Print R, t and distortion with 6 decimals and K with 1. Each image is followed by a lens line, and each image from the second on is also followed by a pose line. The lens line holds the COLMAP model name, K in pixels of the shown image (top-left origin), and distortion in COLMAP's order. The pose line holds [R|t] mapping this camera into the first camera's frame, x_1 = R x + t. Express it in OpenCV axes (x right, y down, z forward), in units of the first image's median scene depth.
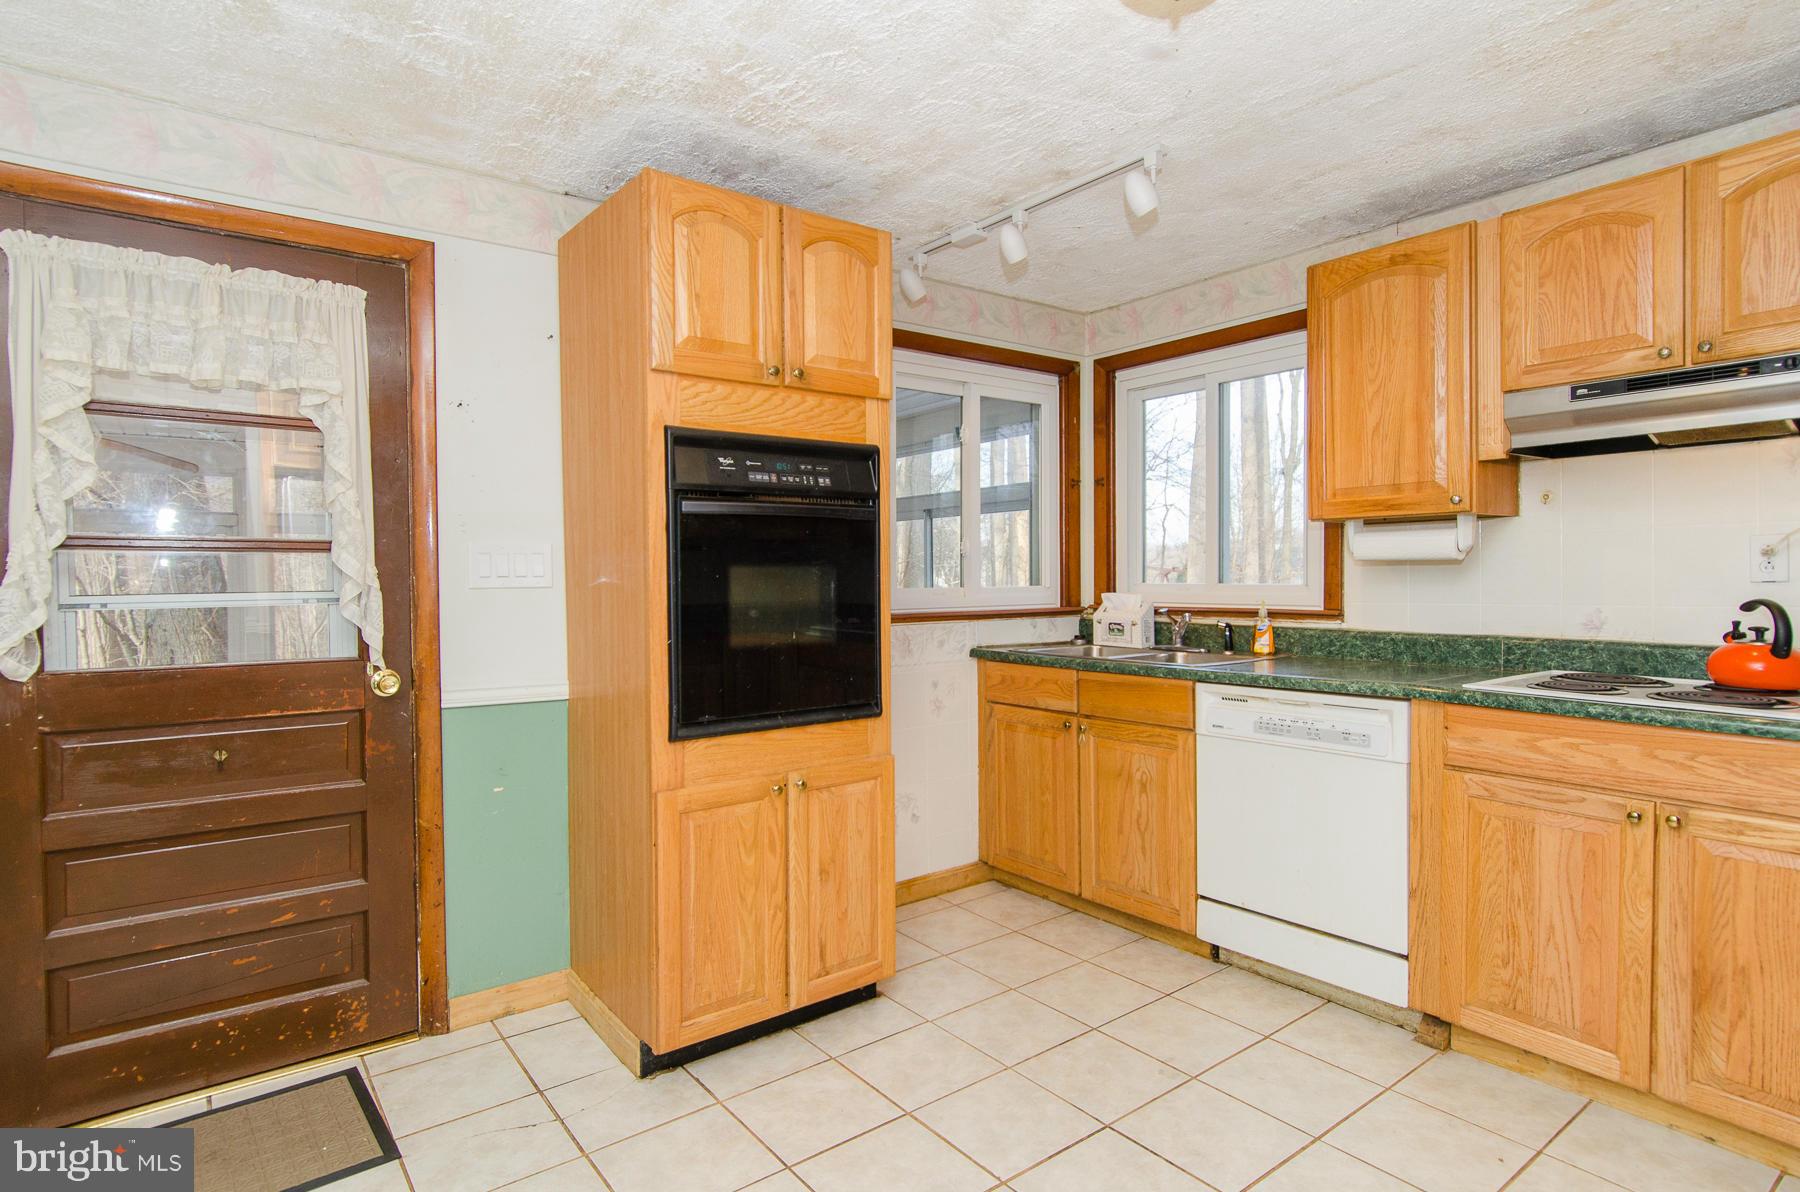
lens RADIAL K [[940.1, 0, 906.1], [0, 940.1, 588.2], [0, 0, 1]] dist [0.000761, -0.002062]
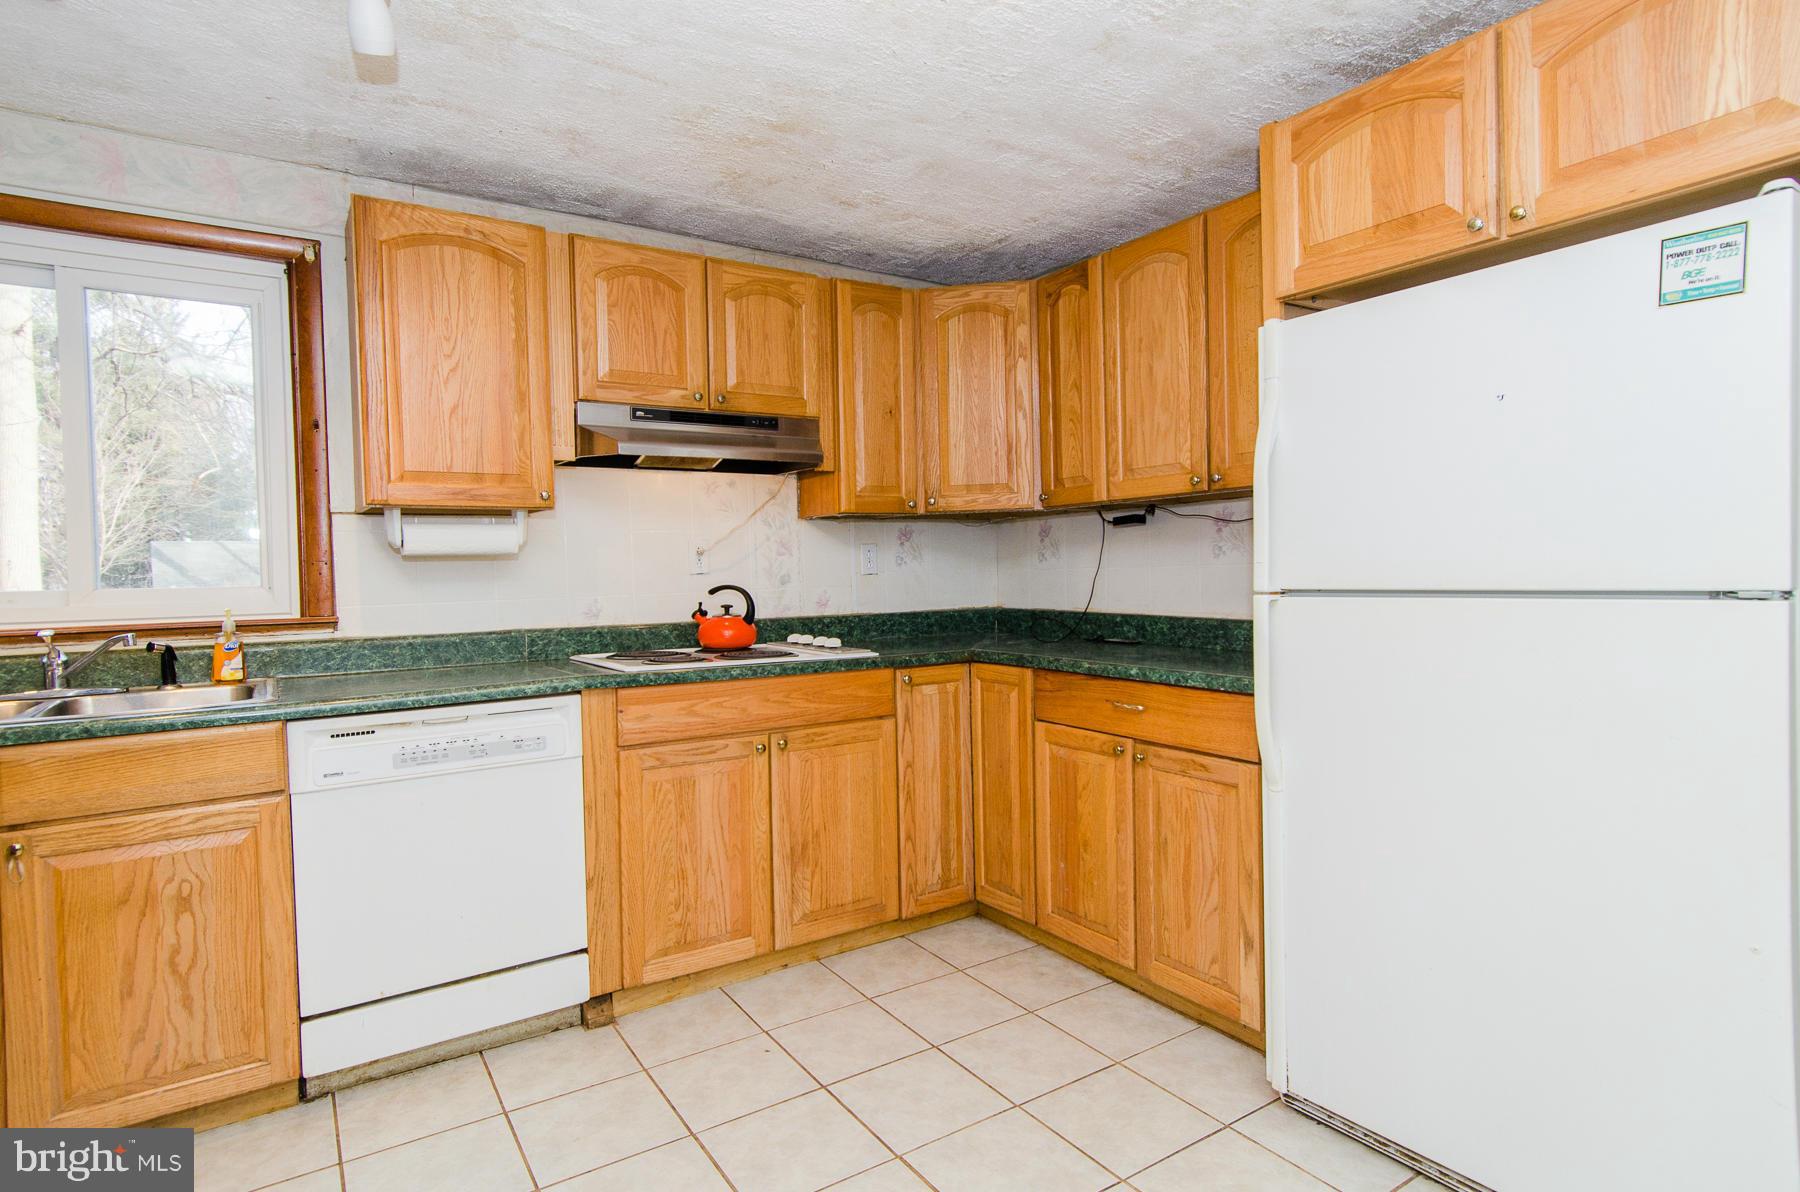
lens RADIAL K [[940.1, 0, 902.3], [0, 940.1, 591.0], [0, 0, 1]] dist [0.000761, -0.002062]
pose [[0.073990, -0.018179, 0.997093, -0.432278], [0.033568, 0.999313, 0.015729, 0.006792], [-0.996694, 0.032307, 0.074550, 0.575951]]
